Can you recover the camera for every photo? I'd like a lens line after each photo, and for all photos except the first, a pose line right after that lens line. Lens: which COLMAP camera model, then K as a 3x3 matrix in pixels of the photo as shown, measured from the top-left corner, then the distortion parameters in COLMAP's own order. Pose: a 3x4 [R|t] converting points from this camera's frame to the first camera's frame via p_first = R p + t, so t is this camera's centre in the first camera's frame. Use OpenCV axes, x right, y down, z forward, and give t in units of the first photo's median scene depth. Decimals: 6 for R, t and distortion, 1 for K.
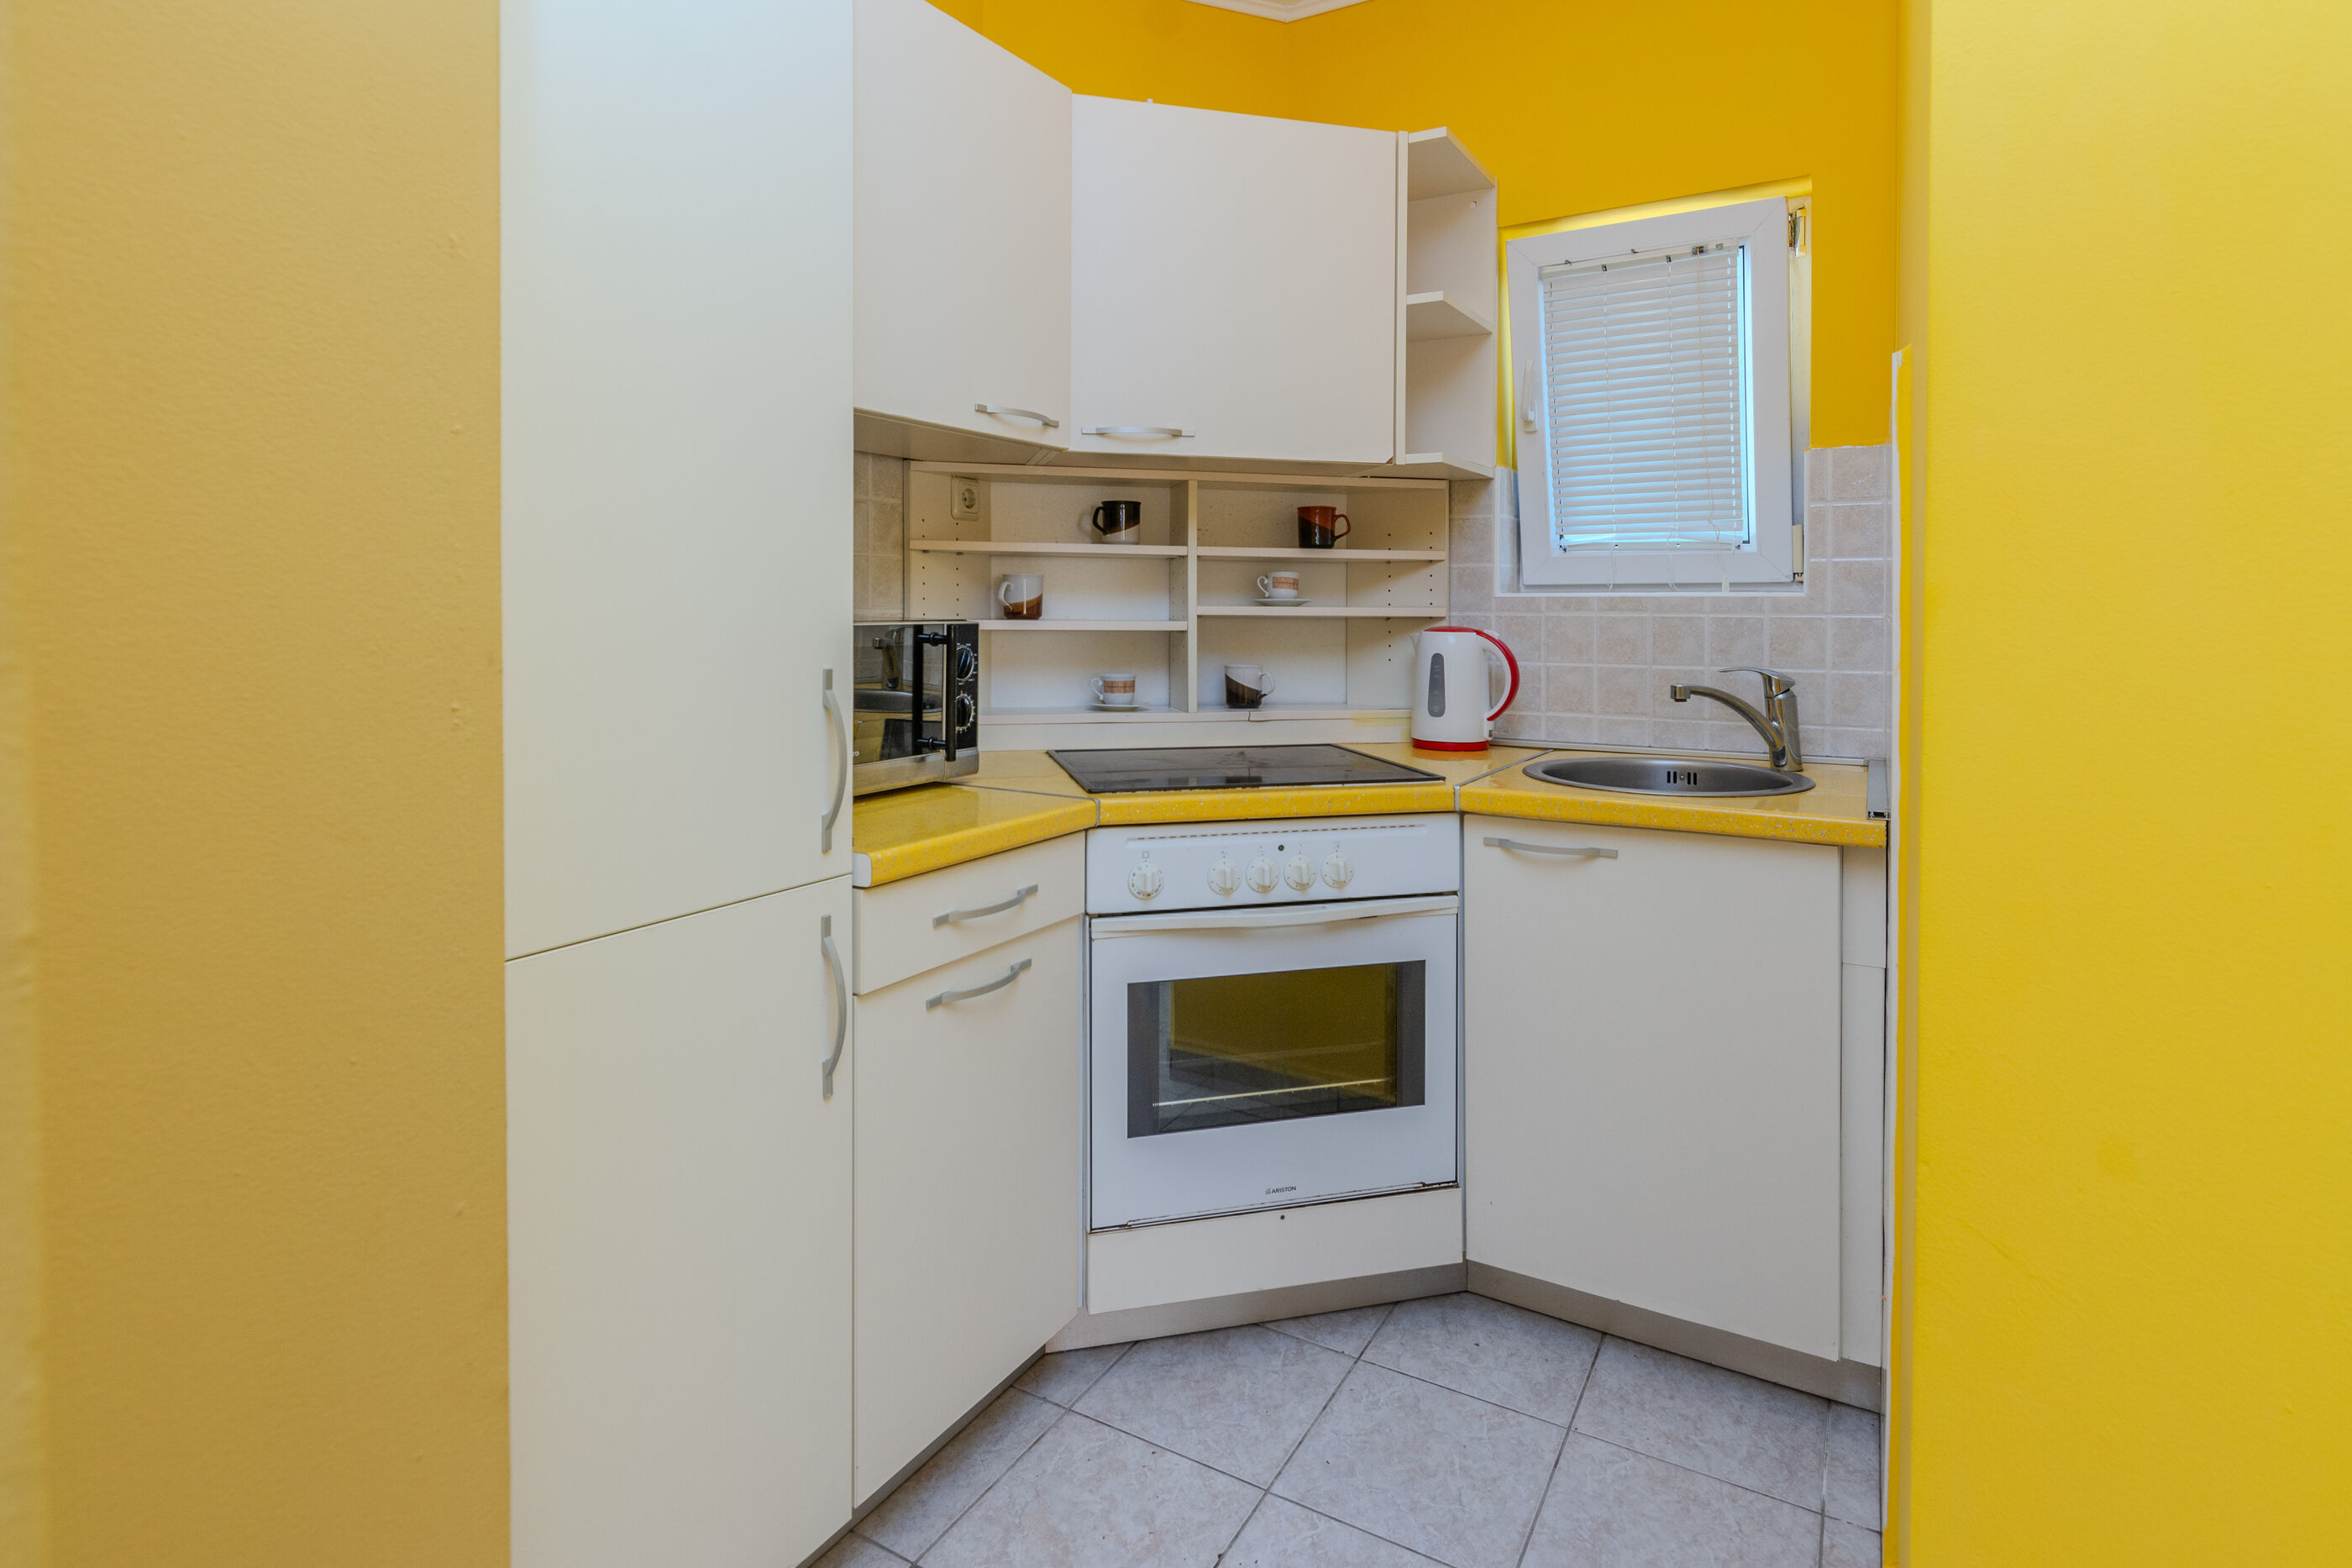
lens RADIAL K [[1169.2, 0, 1173.5], [0, 1169.2, 687.0], [0, 0, 1]] dist [-0.001561, -0.000396]
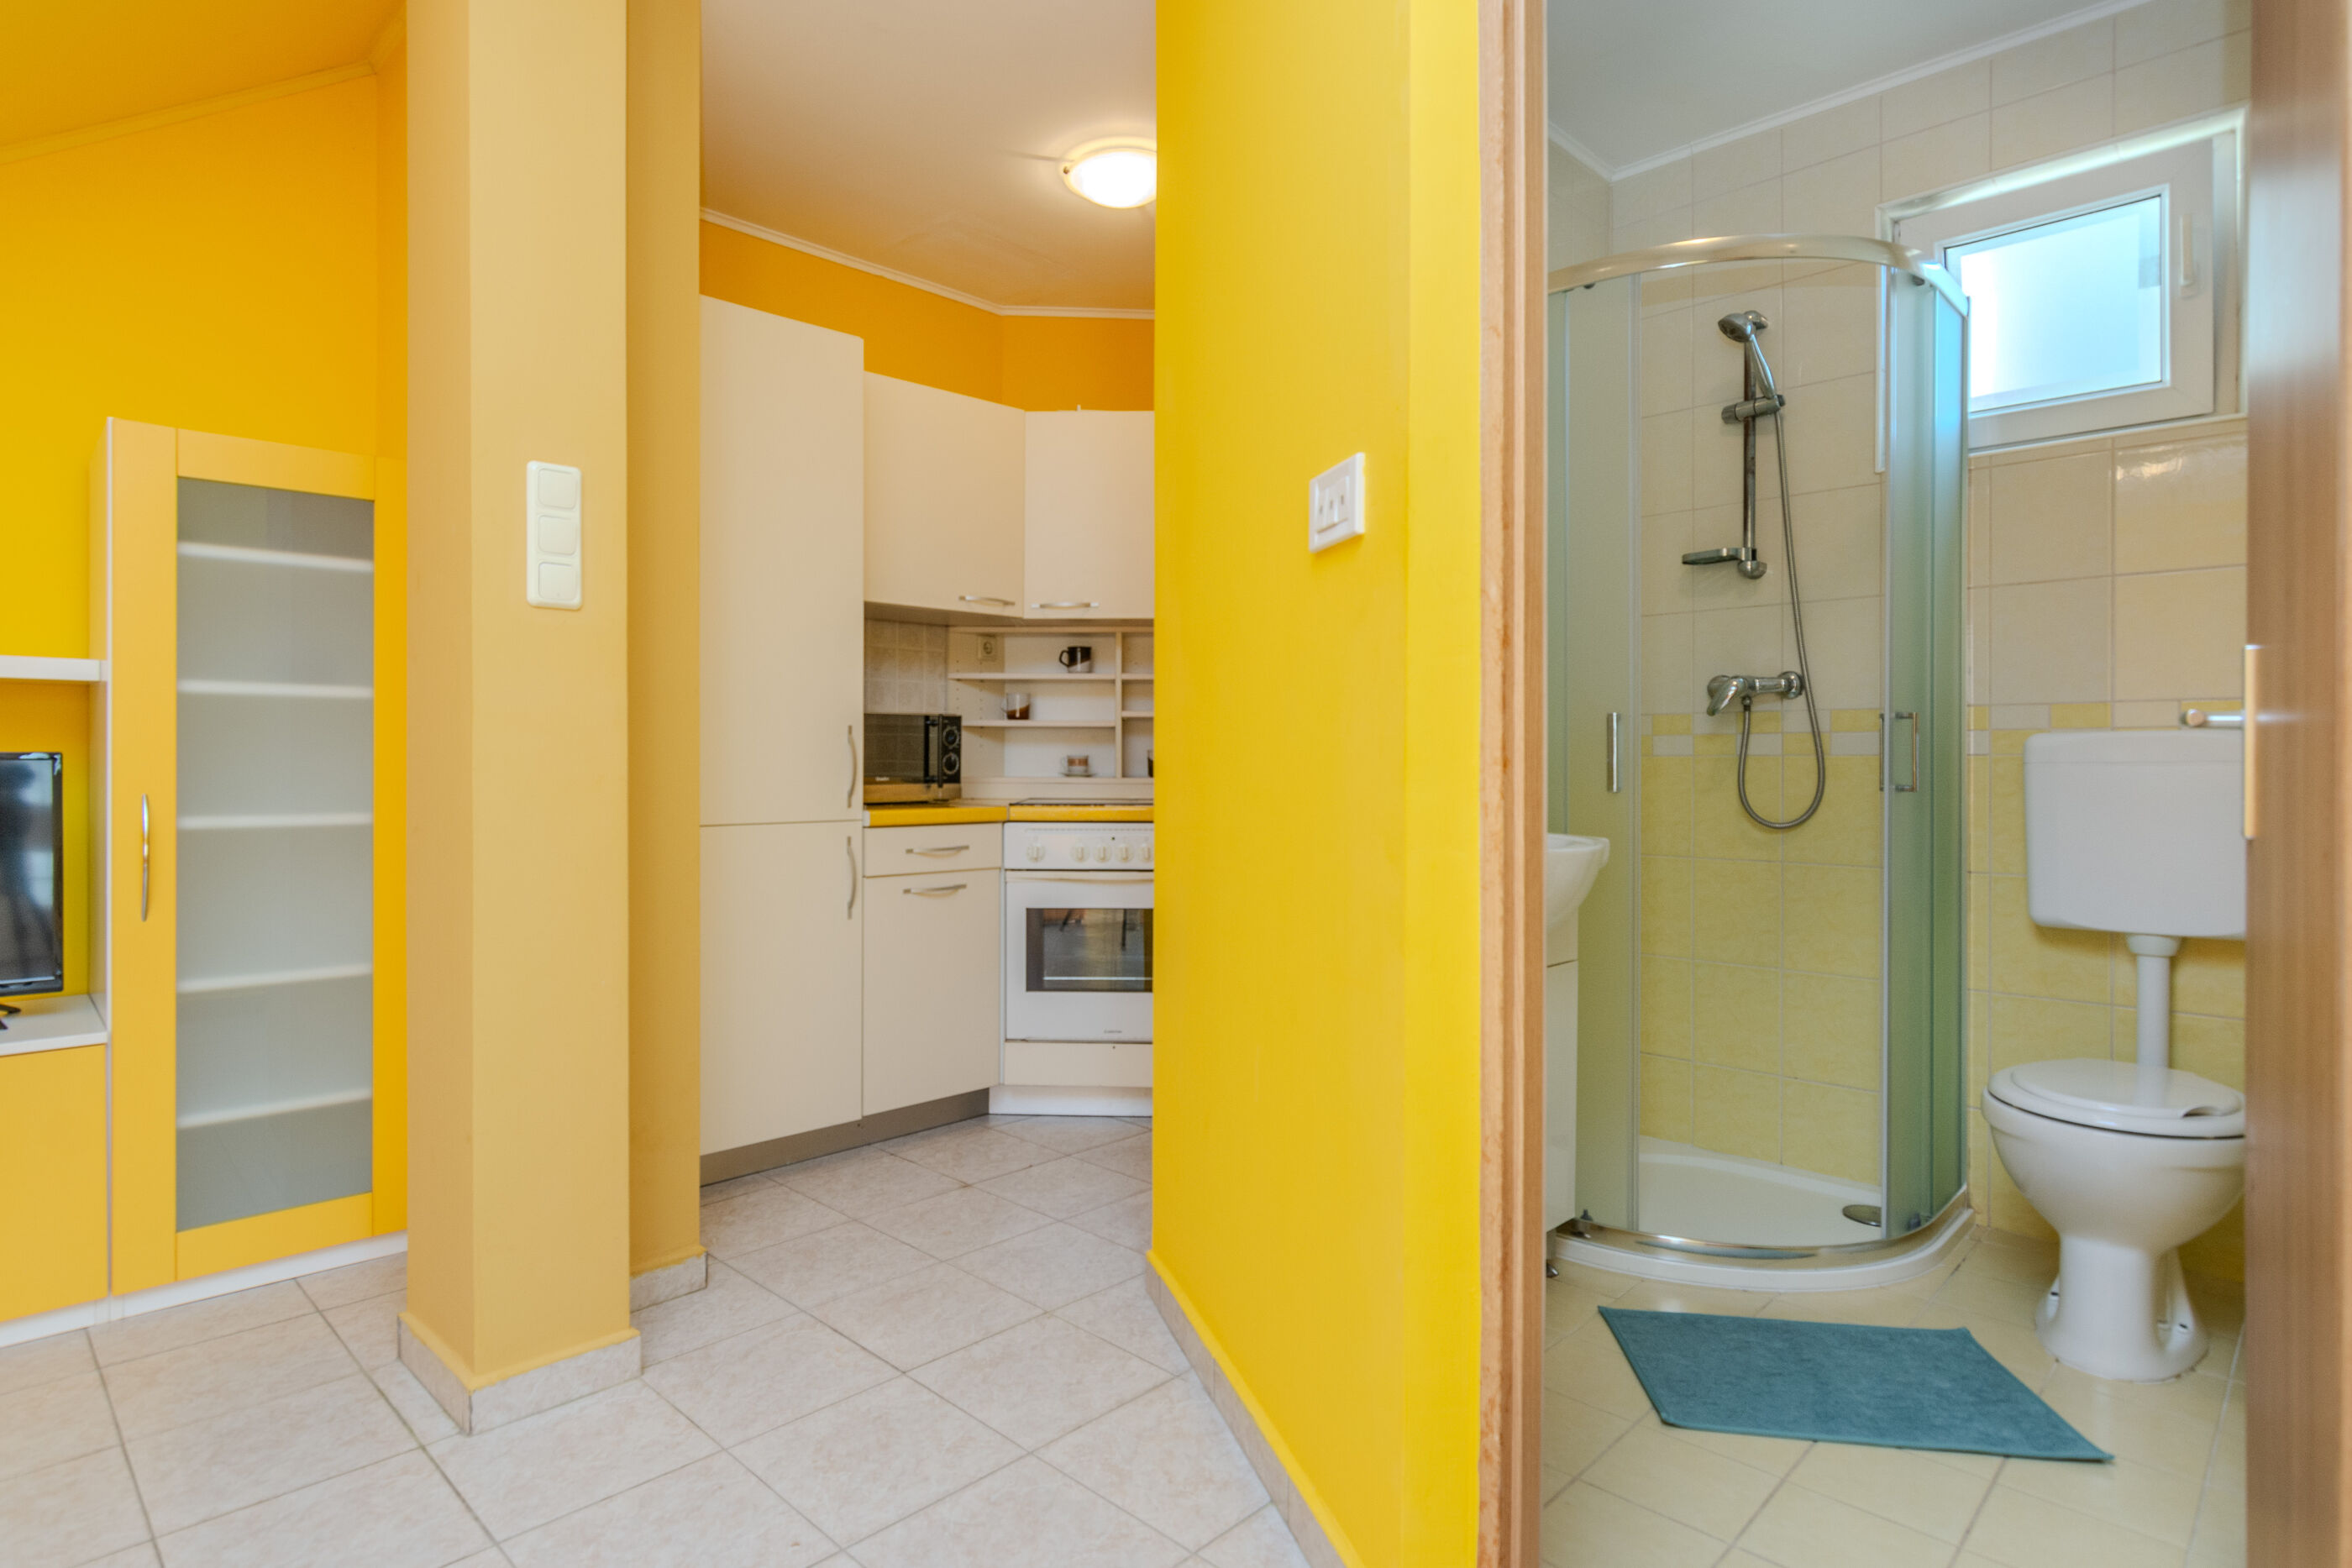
lens RADIAL K [[1237.0, 0, 1088.8], [0, 1237.0, 768.6], [0, 0, 1]] dist [-0.002953, 0.001924]
pose [[0.965590, 0.000601, -0.260069, 0.542922], [-0.013876, 0.998692, -0.049213, 0.123564], [0.259699, 0.051128, 0.964335, -0.840819]]
